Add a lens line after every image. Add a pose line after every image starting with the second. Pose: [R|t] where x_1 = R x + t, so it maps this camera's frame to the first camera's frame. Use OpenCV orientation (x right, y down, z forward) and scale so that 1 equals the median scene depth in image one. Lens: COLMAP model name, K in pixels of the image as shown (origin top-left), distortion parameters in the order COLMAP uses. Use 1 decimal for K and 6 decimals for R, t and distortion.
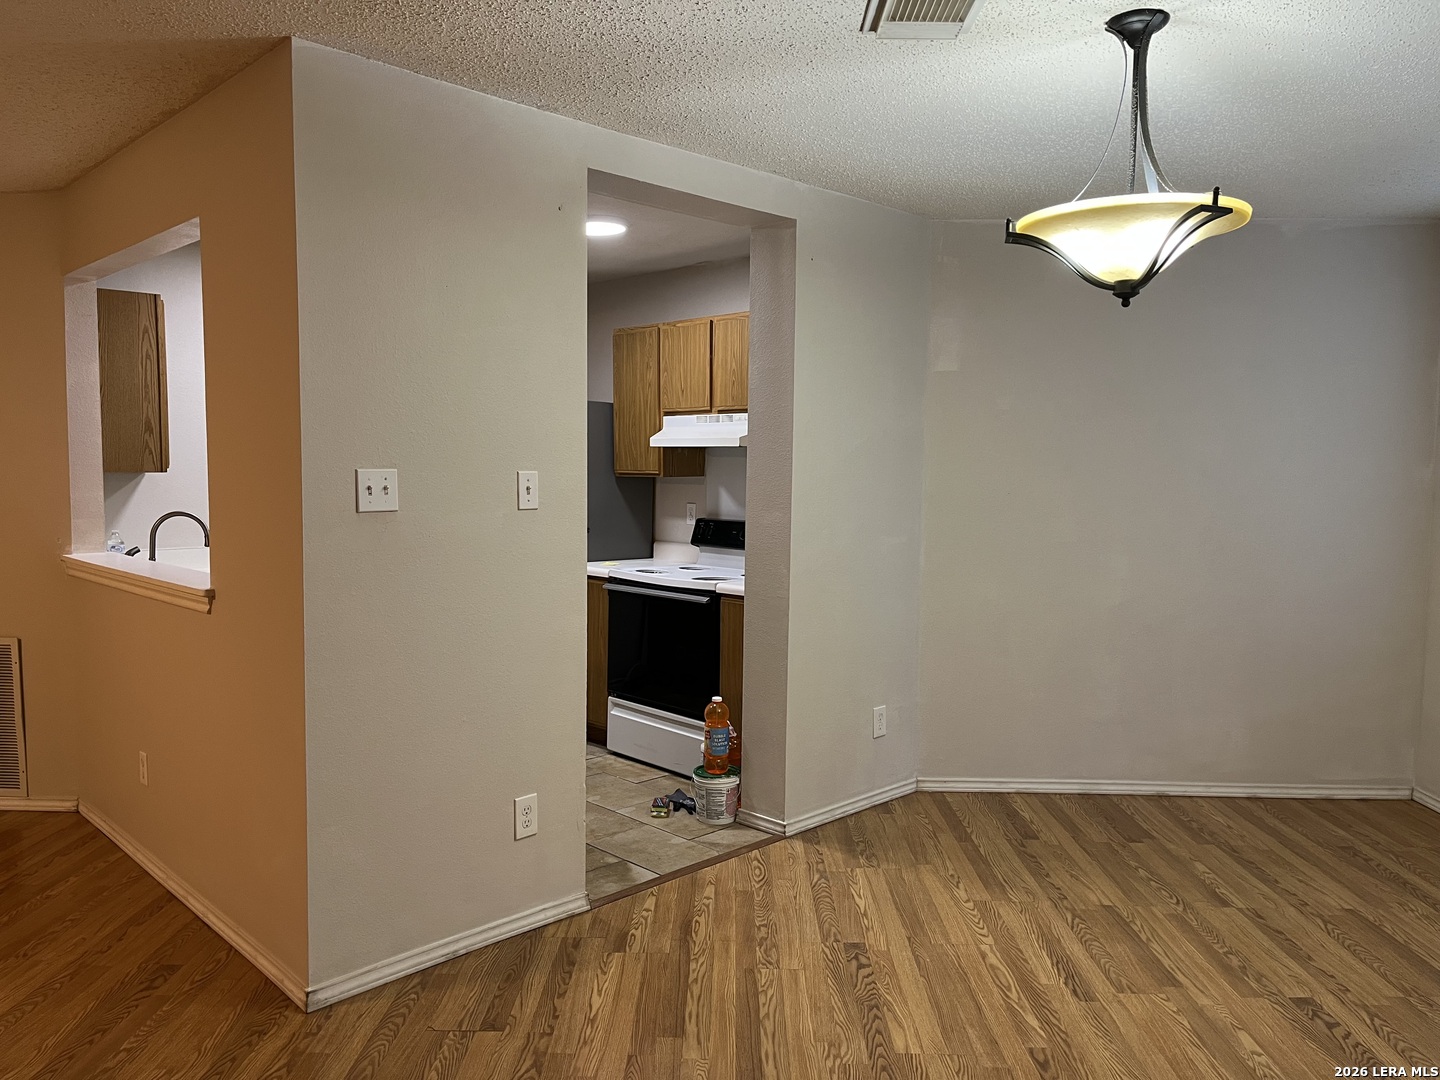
lens RADIAL K [[1083.2, 0, 711.2], [0, 1083.2, 544.4], [0, 0, 1]] dist [0.051726, -0.060432]
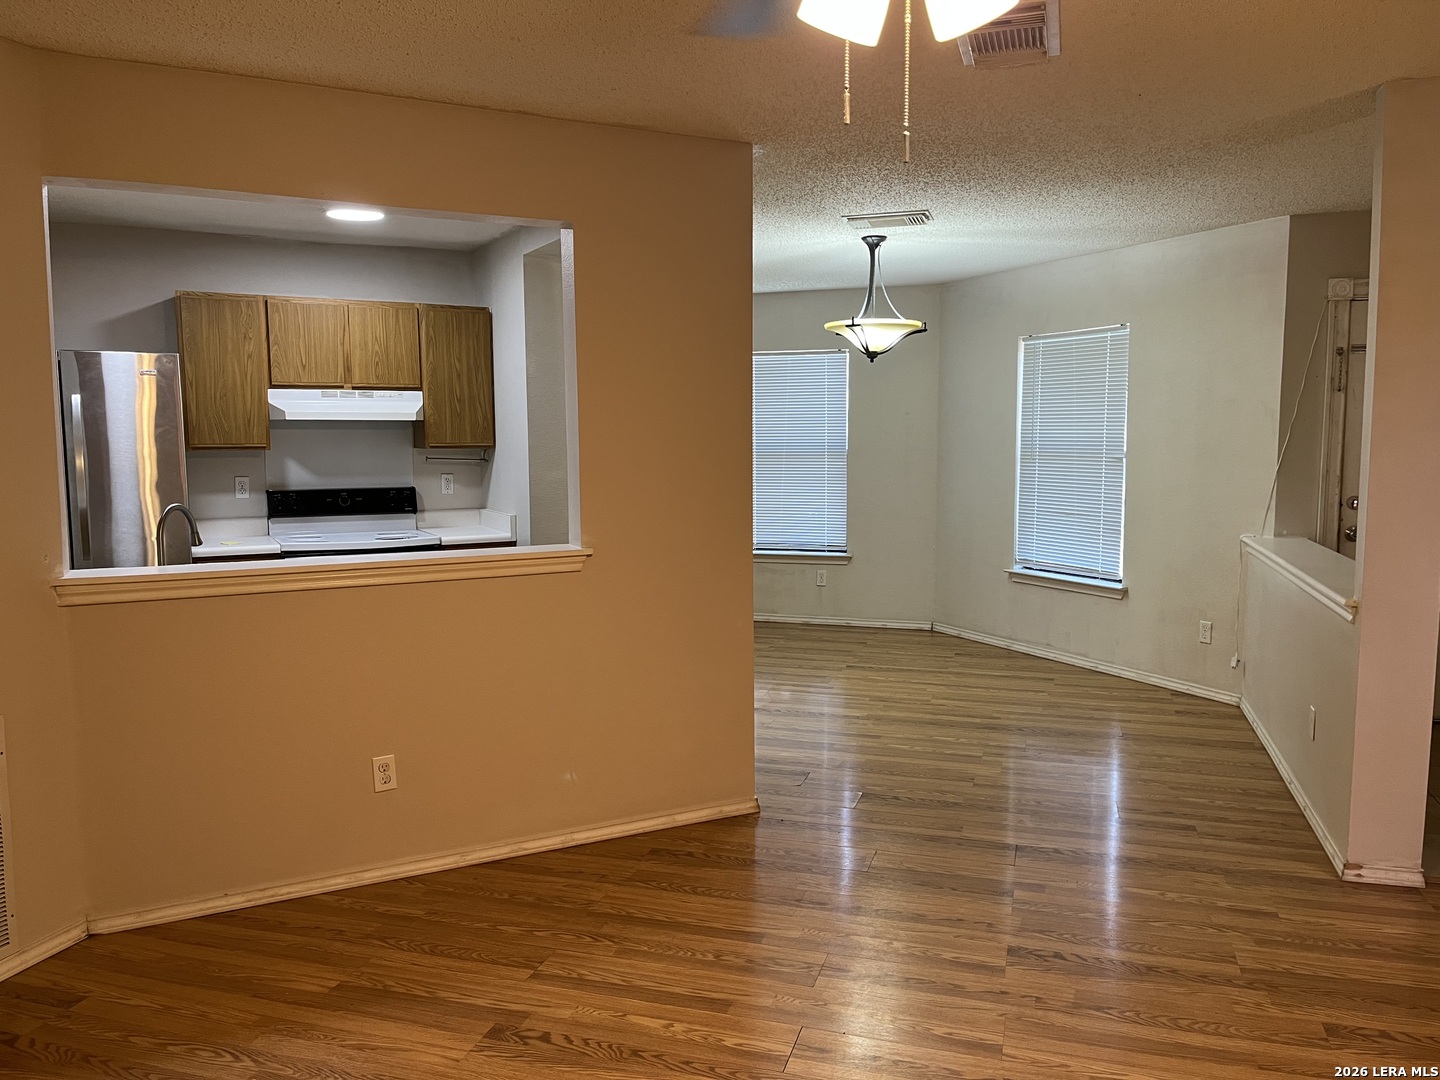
lens RADIAL K [[1083.2, 0, 716.3], [0, 1083.2, 539.6], [0, 0, 1]] dist [0.051726, -0.060432]
pose [[0.286443, -0.102682, 0.952579, -1.359554], [0.079525, 0.993358, 0.083164, -0.046507], [-0.954791, 0.051932, 0.292706, 0.477969]]
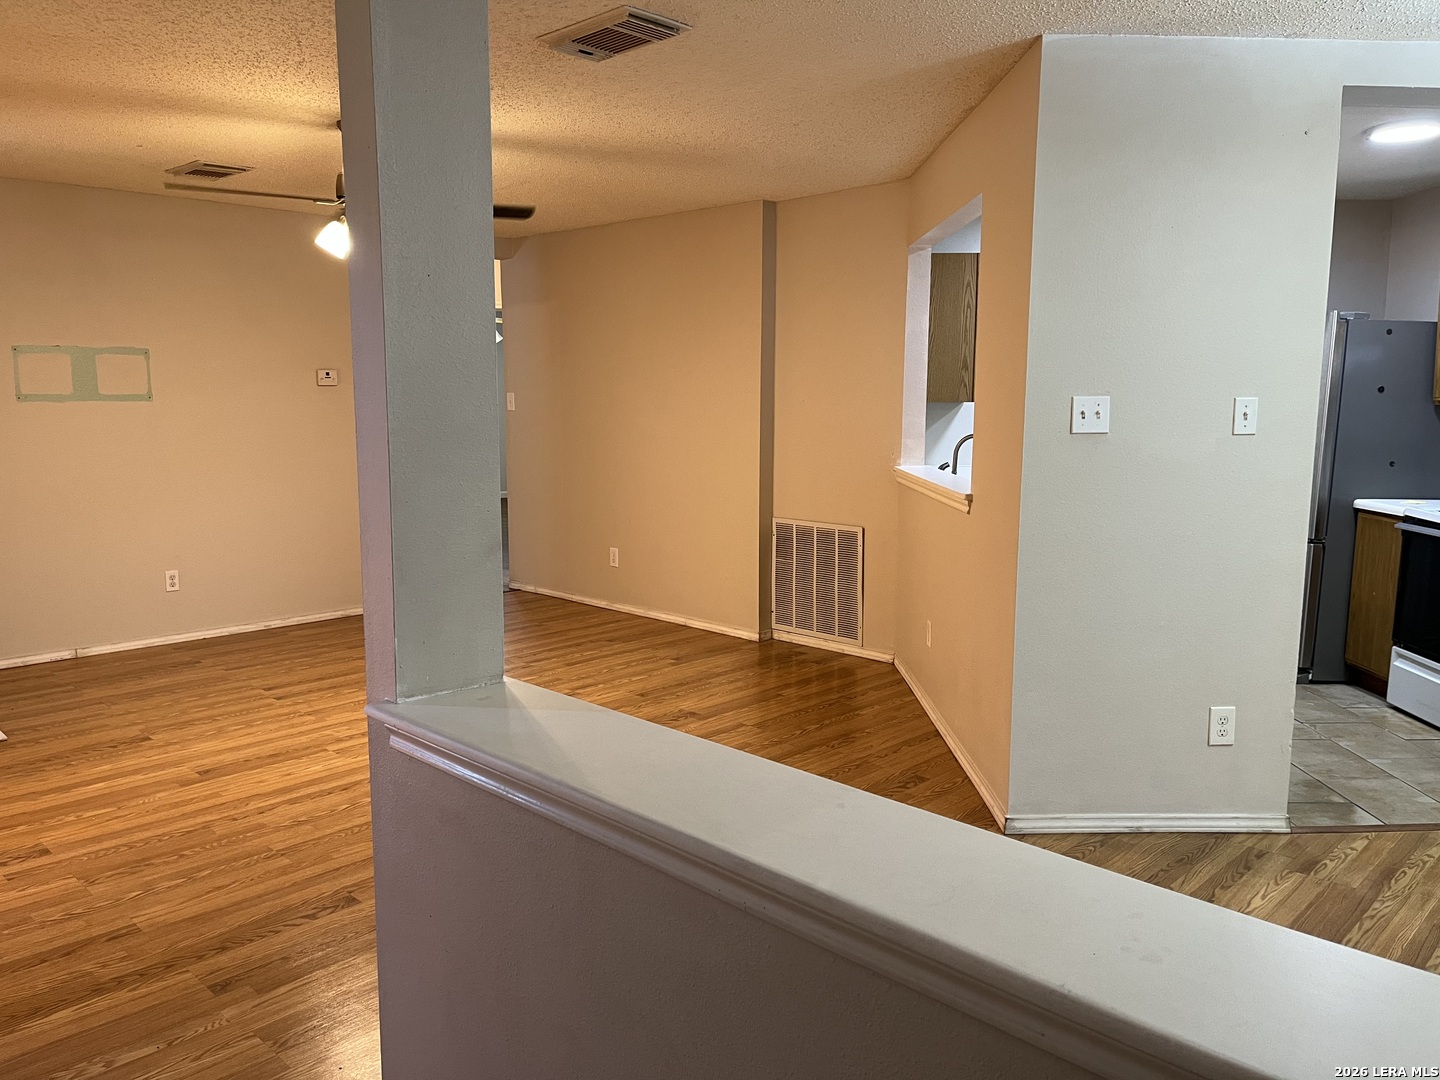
lens RADIAL K [[1083.2, 0, 713.9], [0, 1083.2, 539.9], [0, 0, 1]] dist [0.051726, -0.060432]
pose [[0.723757, 0.086521, -0.684609, 0.167929], [-0.047706, 0.996008, 0.075441, 0.011683], [0.688403, -0.021941, 0.724996, -0.098081]]
